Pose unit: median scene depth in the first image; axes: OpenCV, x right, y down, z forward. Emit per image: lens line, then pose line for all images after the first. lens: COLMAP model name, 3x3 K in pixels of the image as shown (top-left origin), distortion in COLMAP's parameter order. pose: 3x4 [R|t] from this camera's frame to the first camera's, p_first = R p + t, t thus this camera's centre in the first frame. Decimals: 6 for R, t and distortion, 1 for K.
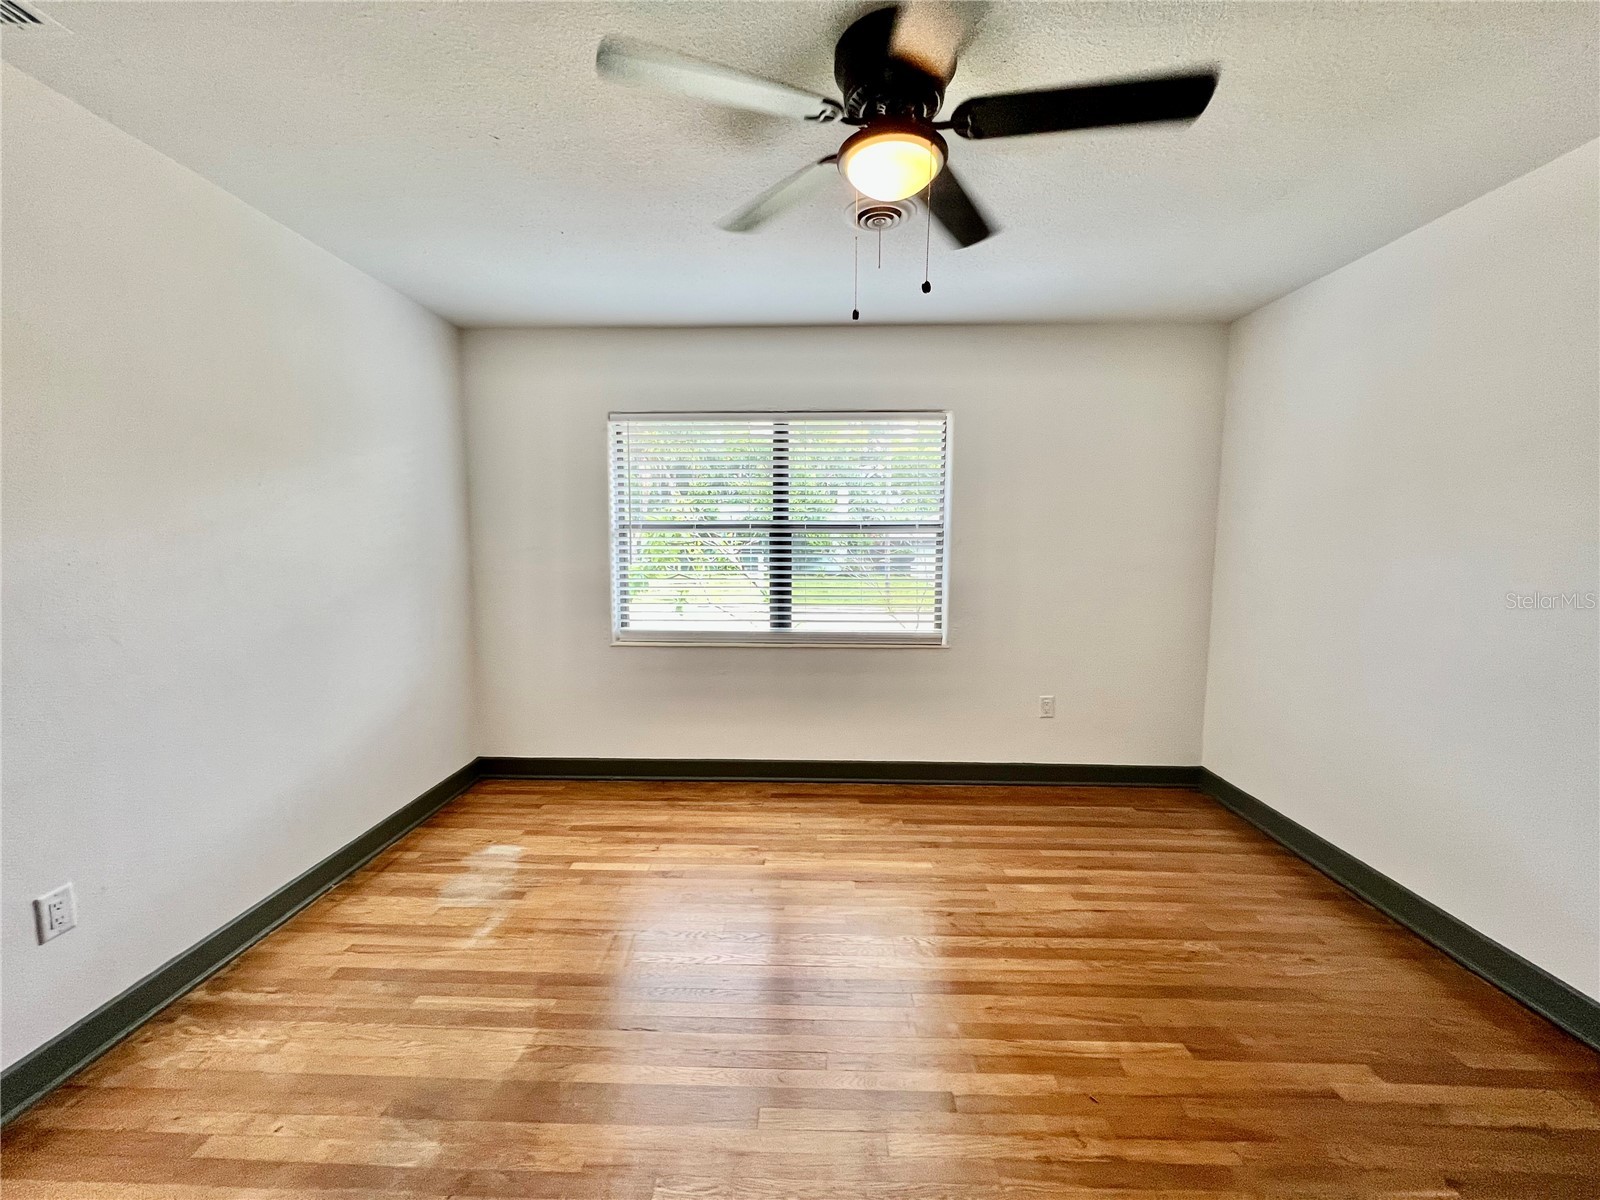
lens RADIAL K [[647.6, 0, 828.7], [0, 647.6, 599.1], [0, 0, 1]] dist [0.008344, -0.000126]
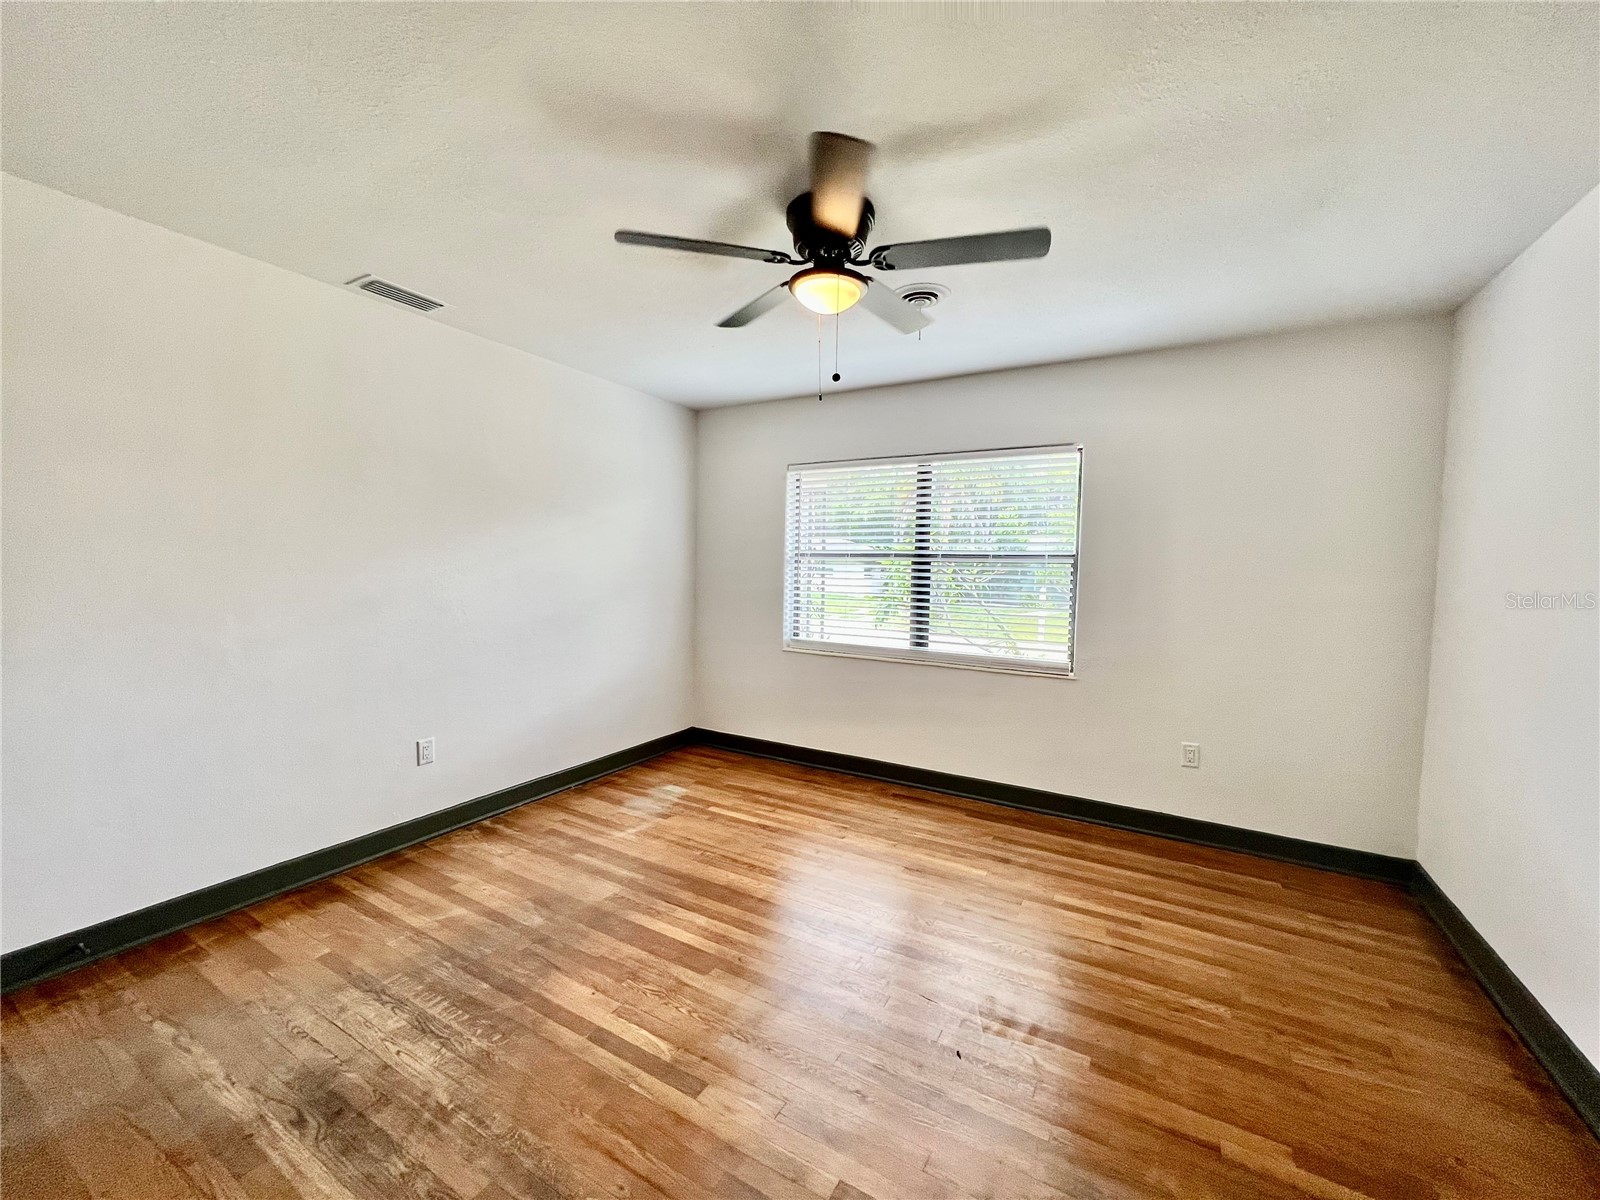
lens RADIAL K [[664.9, 0, 823.5], [0, 664.9, 599.1], [0, 0, 1]] dist [0.011548, 0.000439]
pose [[0.879888, 0.038547, -0.473615, 0.388399], [-0.062352, 0.997452, -0.034656, 0.015397], [0.471072, 0.060025, 0.880050, -0.101436]]
